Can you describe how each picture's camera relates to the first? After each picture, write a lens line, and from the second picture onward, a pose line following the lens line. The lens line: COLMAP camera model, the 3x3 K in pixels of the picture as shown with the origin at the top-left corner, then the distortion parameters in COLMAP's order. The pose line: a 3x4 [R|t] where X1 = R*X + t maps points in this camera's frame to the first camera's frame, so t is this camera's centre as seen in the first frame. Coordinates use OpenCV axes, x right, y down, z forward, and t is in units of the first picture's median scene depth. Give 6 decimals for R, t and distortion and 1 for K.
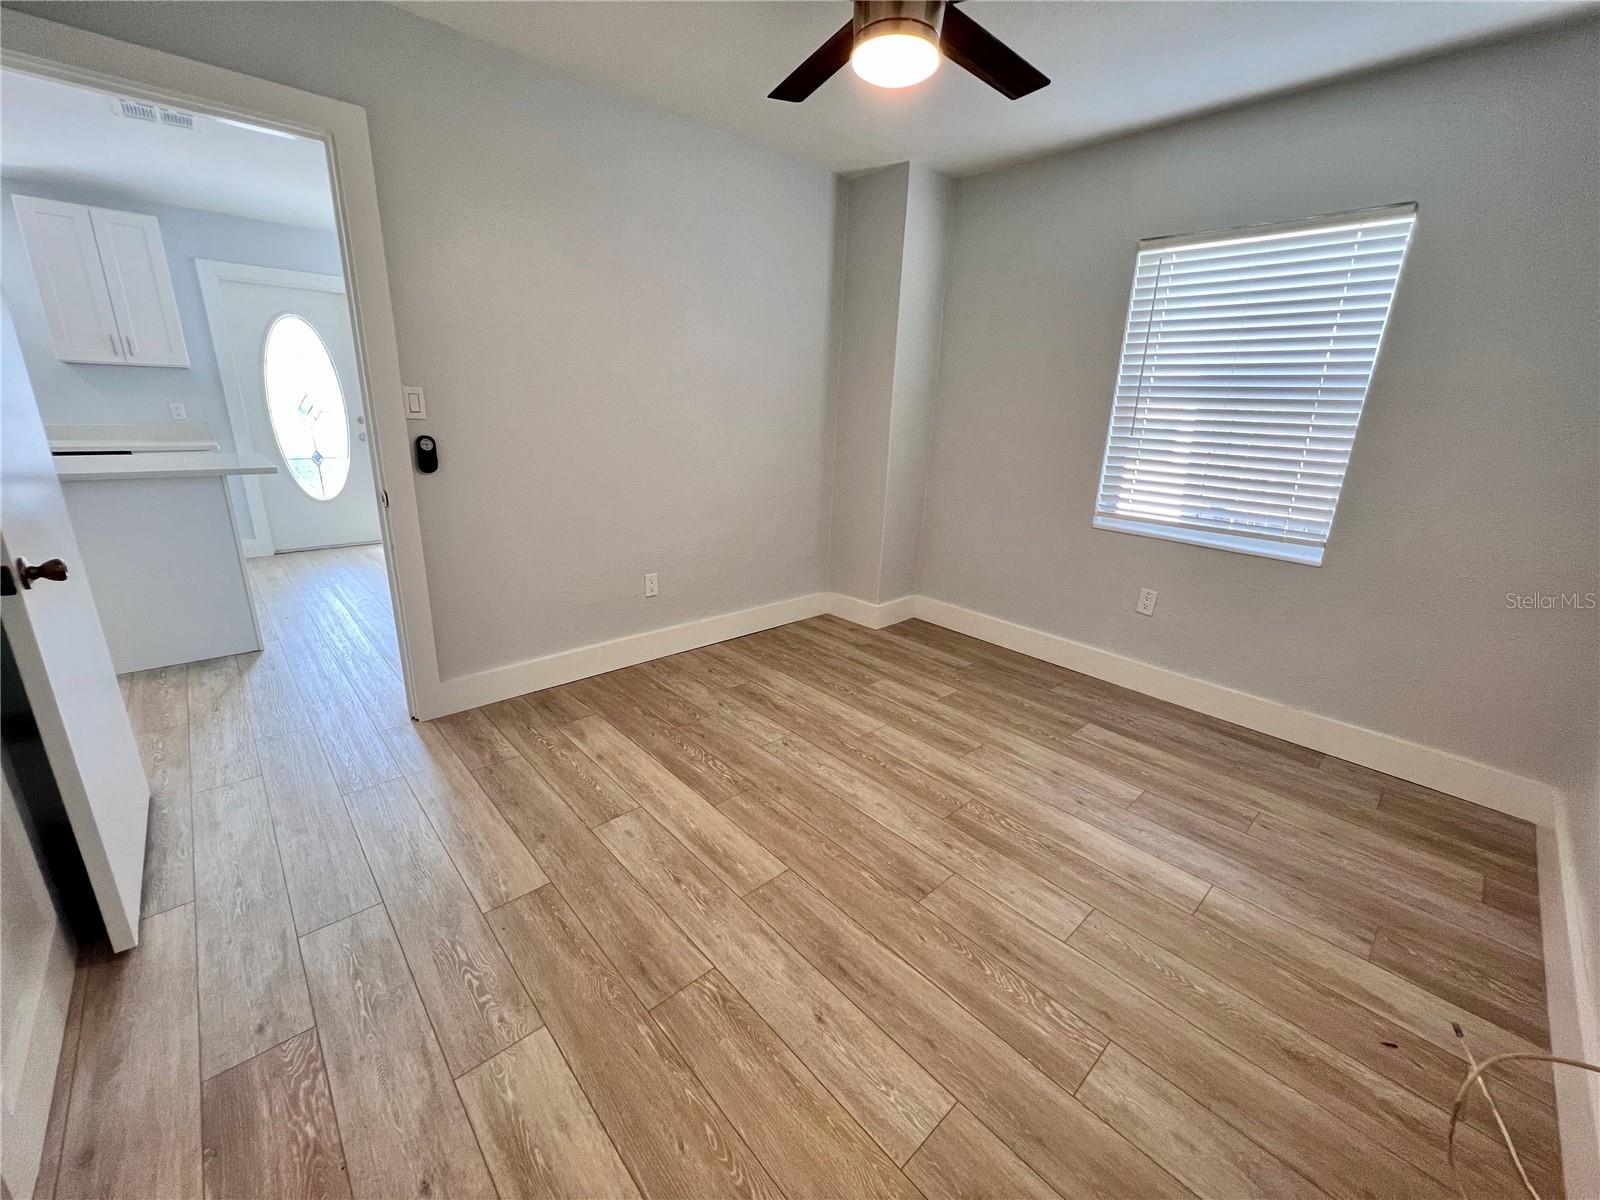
lens RADIAL K [[642.3, 0, 786.5], [0, 642.3, 606.8], [0, 0, 1]] dist [-0.003340, 0.000719]
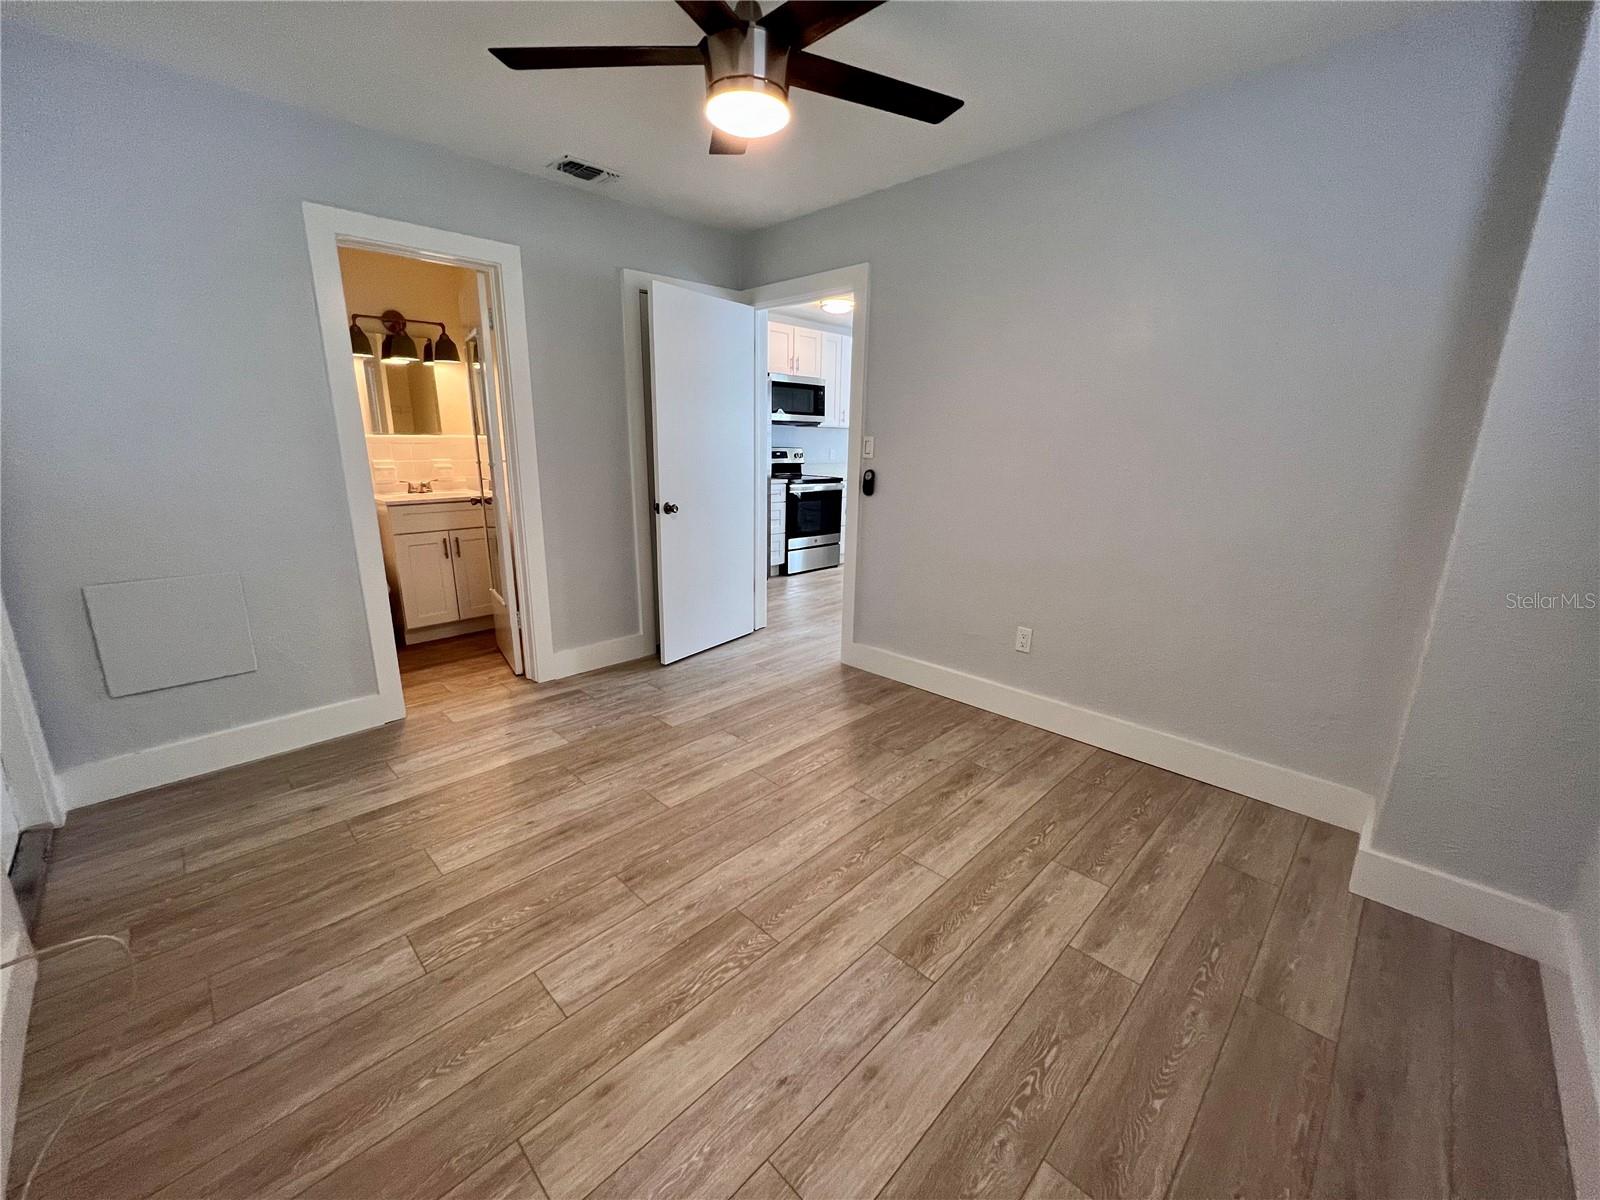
lens RADIAL K [[642.3, 0, 794.9], [0, 642.3, 594.5], [0, 0, 1]] dist [-0.003340, 0.000719]
pose [[0.045352, 0.205514, -0.977603, 0.905318], [-0.312208, 0.932505, 0.181550, -0.216955], [0.948931, 0.296982, 0.106455, 0.779229]]
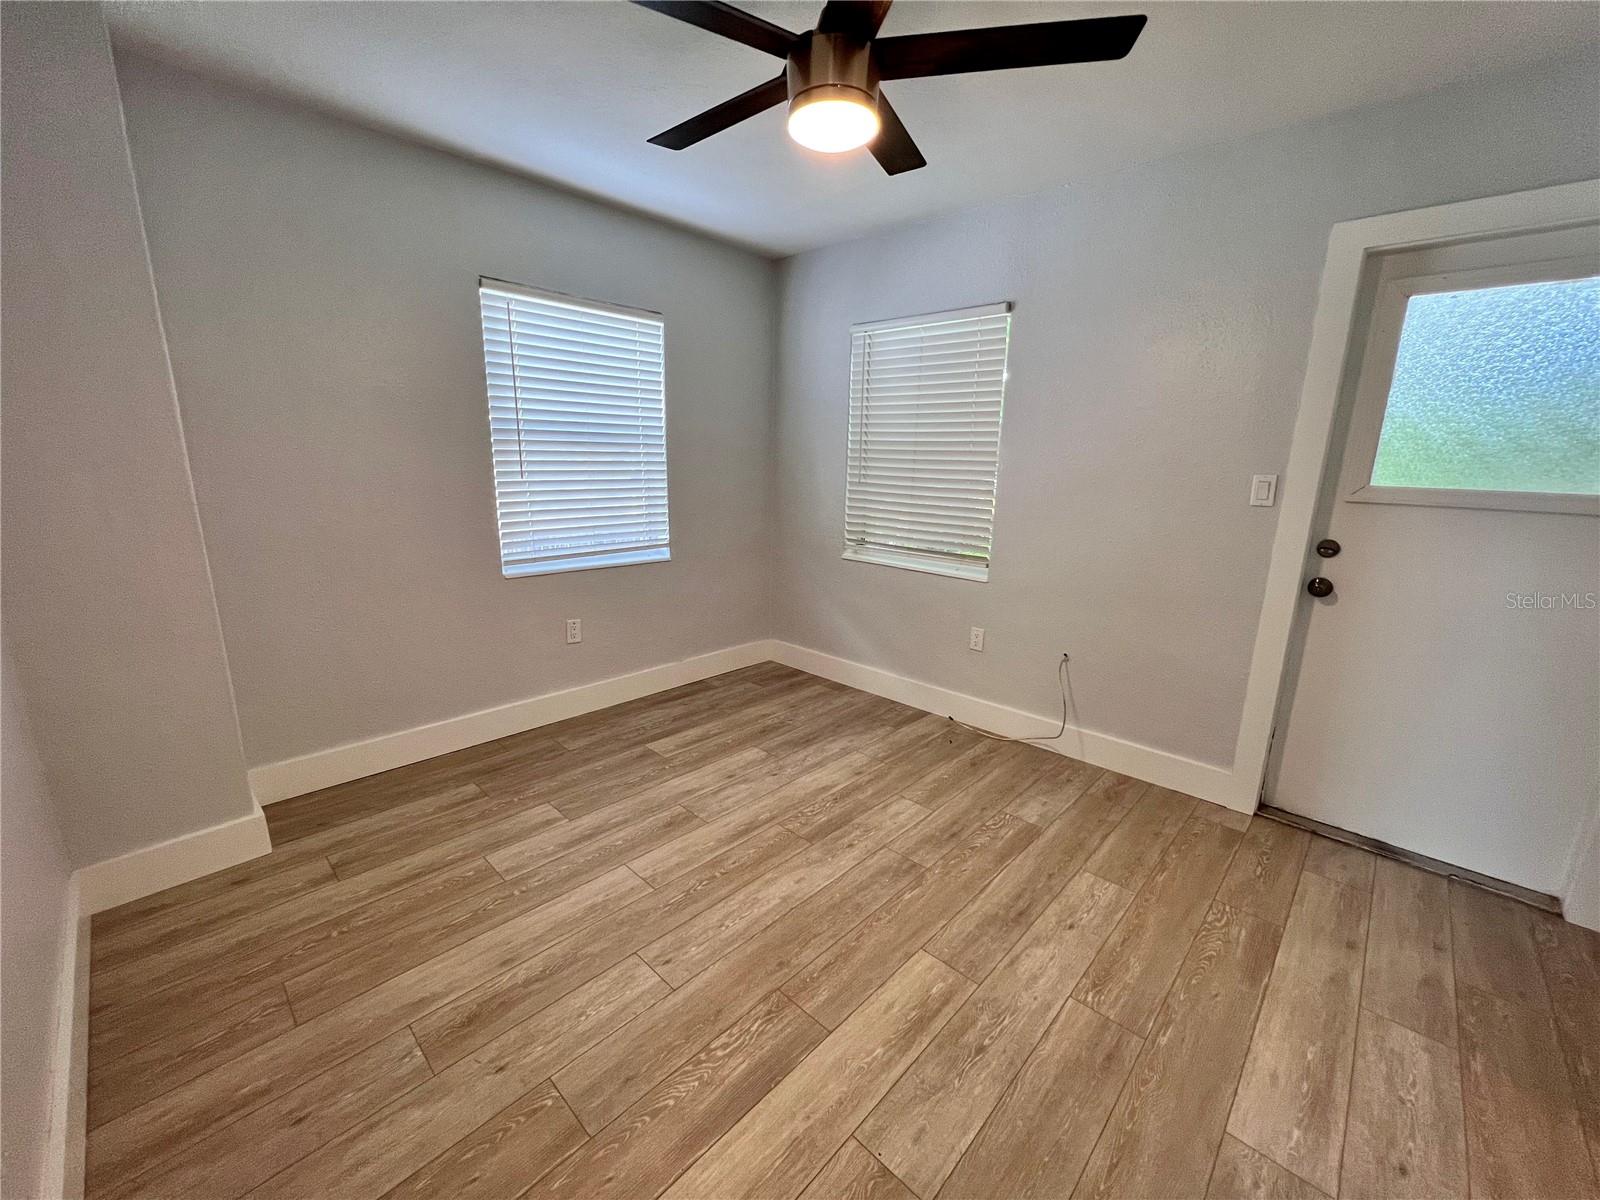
lens RADIAL K [[642.3, 0, 812.5], [0, 642.3, 598.8], [0, 0, 1]] dist [-0.003340, 0.000719]
pose [[-0.088912, -0.257031, 0.962304, -0.615294], [0.278373, 0.921220, 0.271778, -0.303939], [-0.956349, 0.292043, -0.010357, 0.809498]]
